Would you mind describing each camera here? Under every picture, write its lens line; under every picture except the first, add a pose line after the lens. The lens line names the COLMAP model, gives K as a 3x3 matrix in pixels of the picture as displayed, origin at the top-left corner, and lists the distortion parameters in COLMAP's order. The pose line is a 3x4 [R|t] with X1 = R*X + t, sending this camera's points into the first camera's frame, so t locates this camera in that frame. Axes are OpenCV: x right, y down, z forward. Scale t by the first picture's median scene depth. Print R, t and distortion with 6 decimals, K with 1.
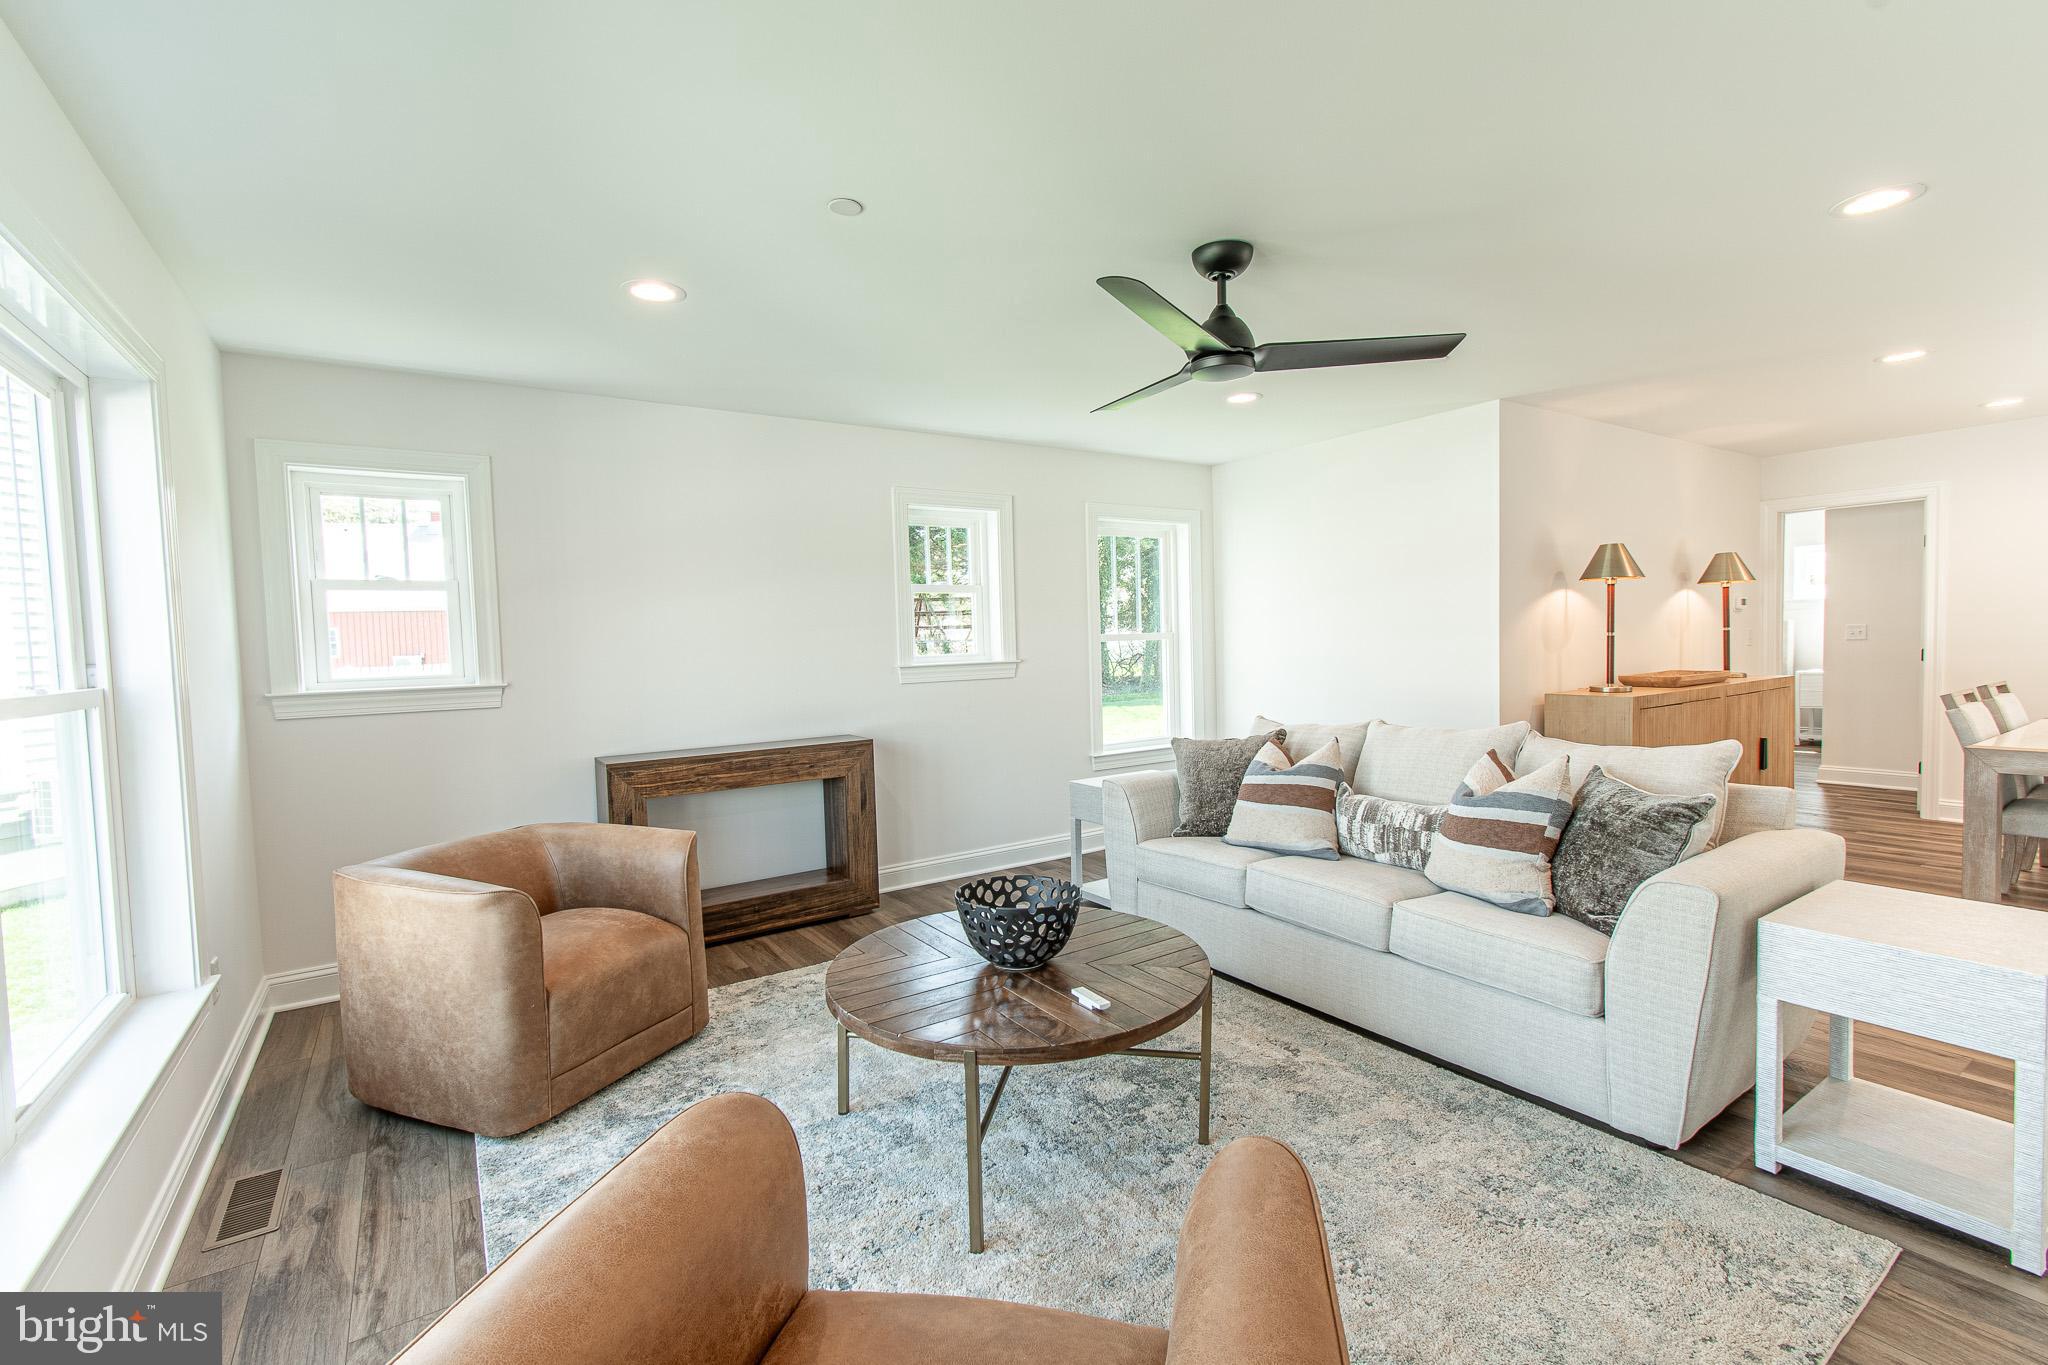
lens RADIAL K [[901.1, 0, 1024.0], [0, 901.1, 682.5], [0, 0, 1]] dist [-0.000325, -0.001590]
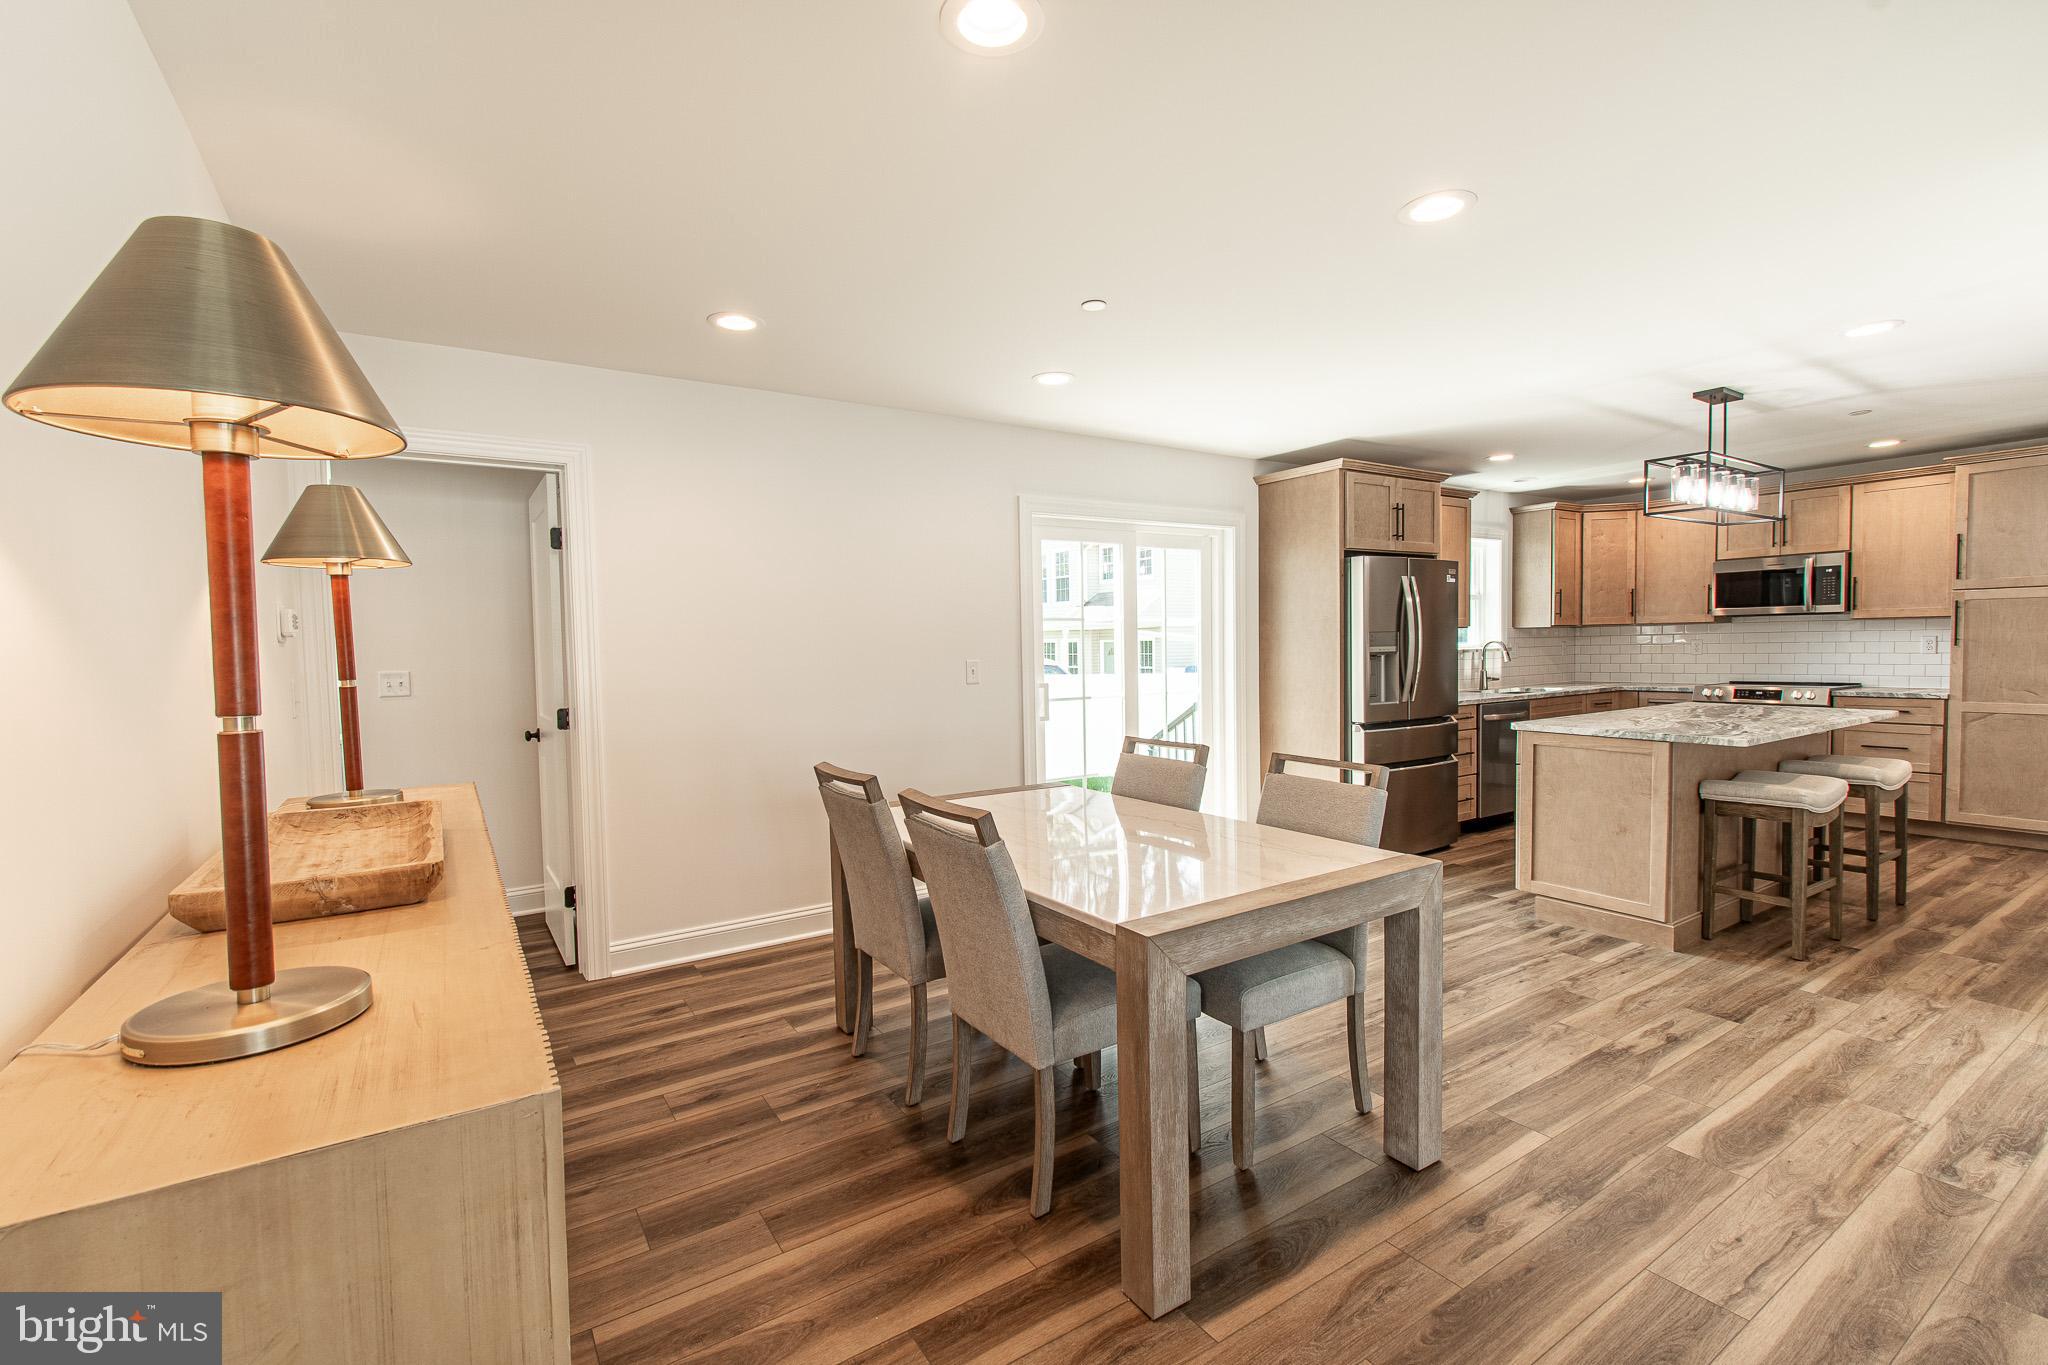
lens RADIAL K [[901.1, 0, 1024.0], [0, 901.1, 682.5], [0, 0, 1]] dist [-0.000325, -0.001590]
pose [[0.011481, -0.013911, 0.999837, 0.813866], [0.068424, 0.997570, 0.013093, -0.092731], [-0.997590, 0.068262, 0.012405, 1.451913]]
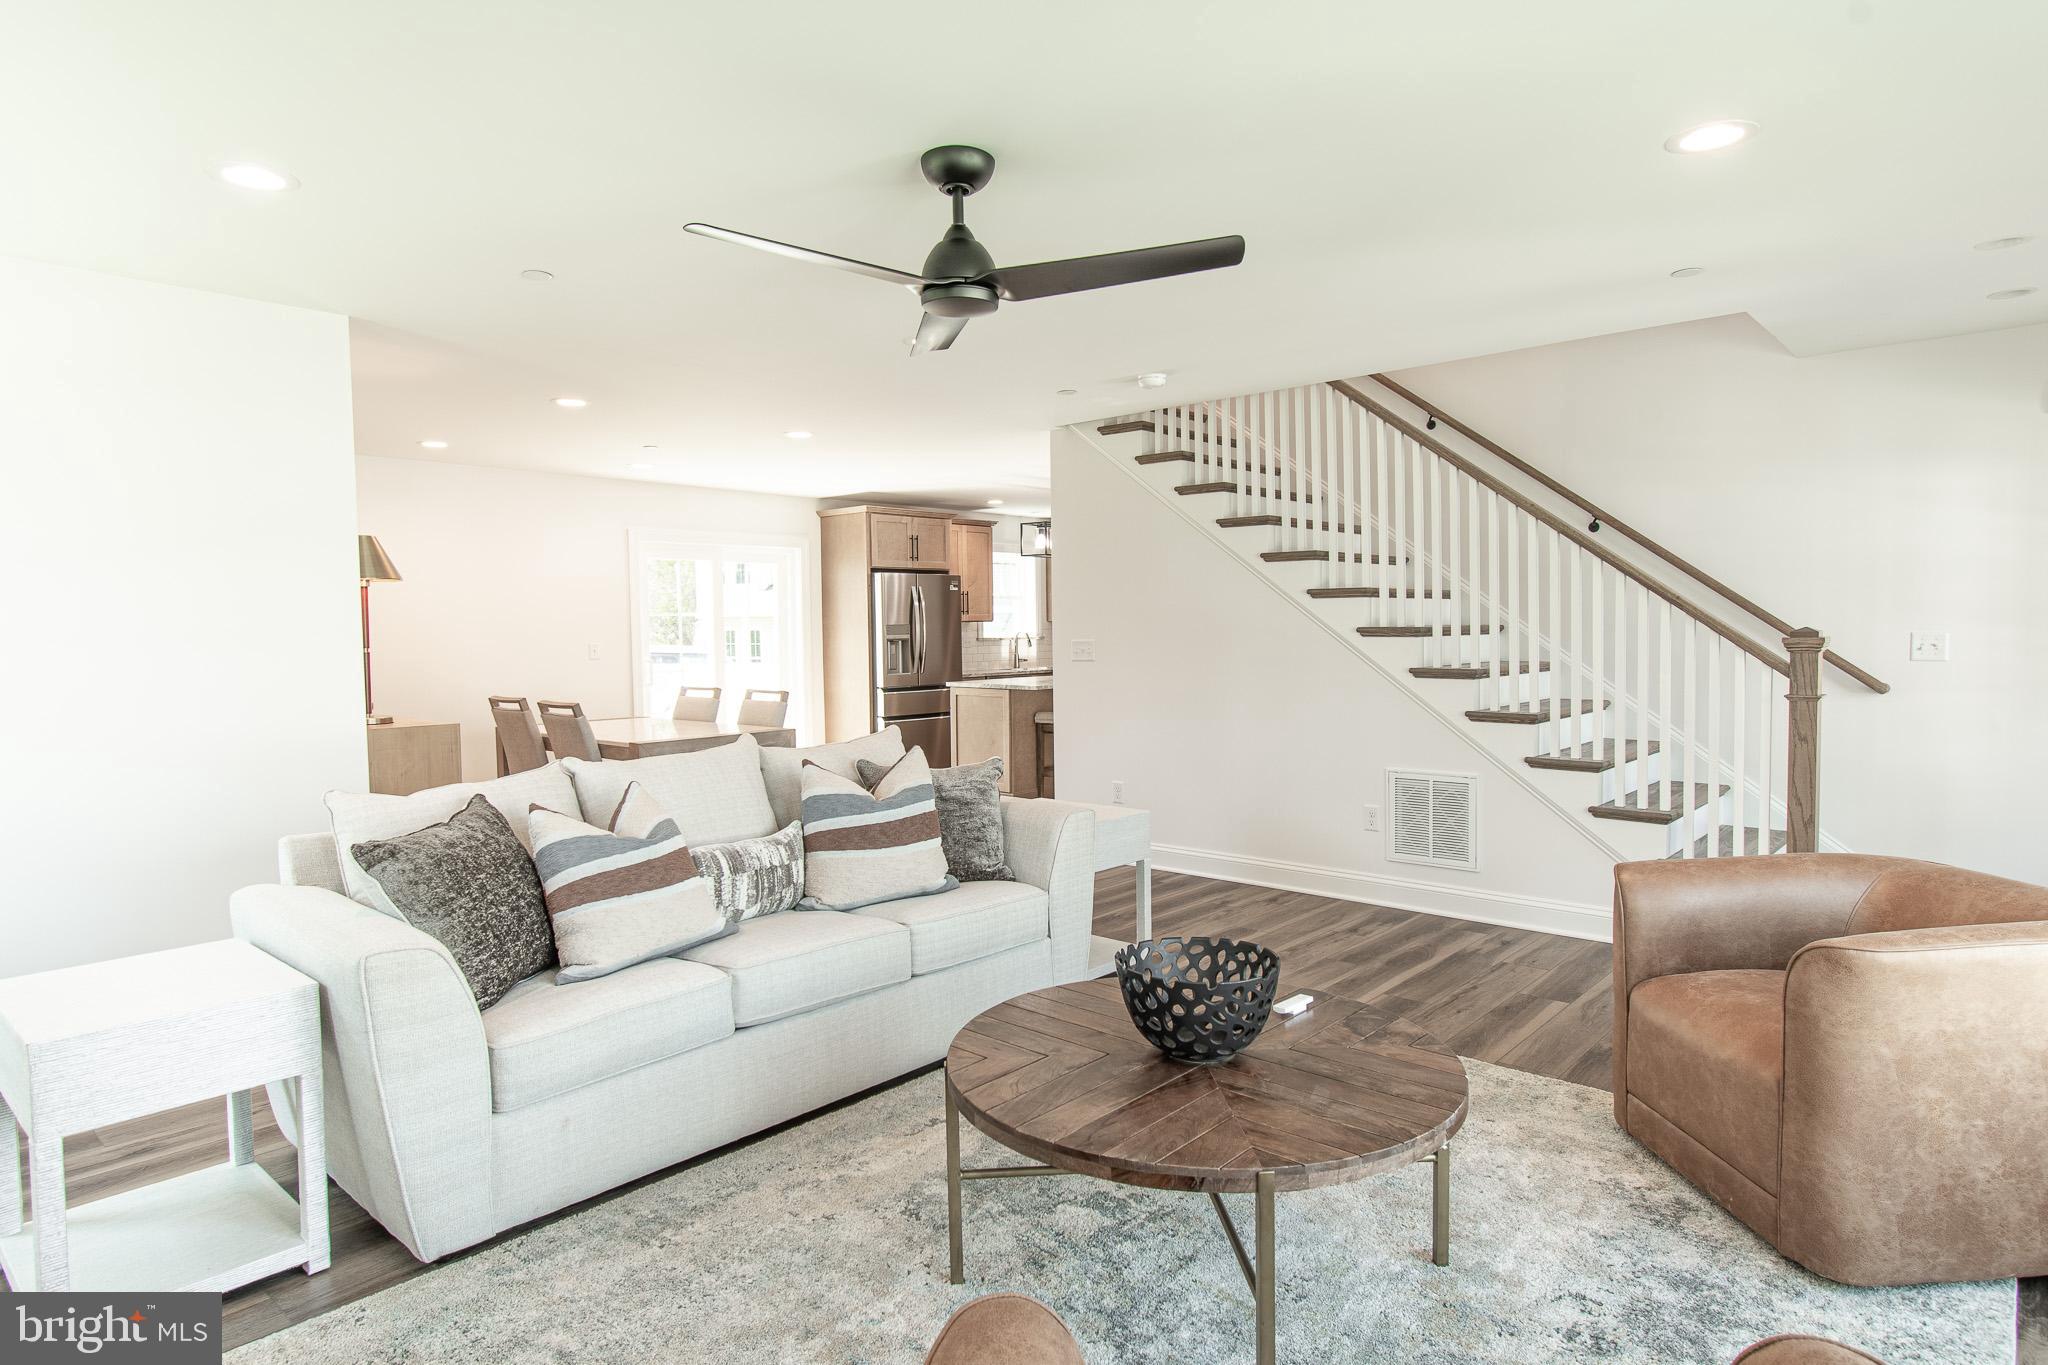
lens RADIAL K [[1156.5, 0, 1024.3], [0, 1156.5, 671.5], [0, 0, 1]] dist [0.001343, 0.000240]
pose [[-0.244893, -0.004543, 0.969540, -0.804470], [0.069515, 0.997333, 0.022231, -0.031820], [-0.967055, 0.072841, -0.243924, 1.207967]]
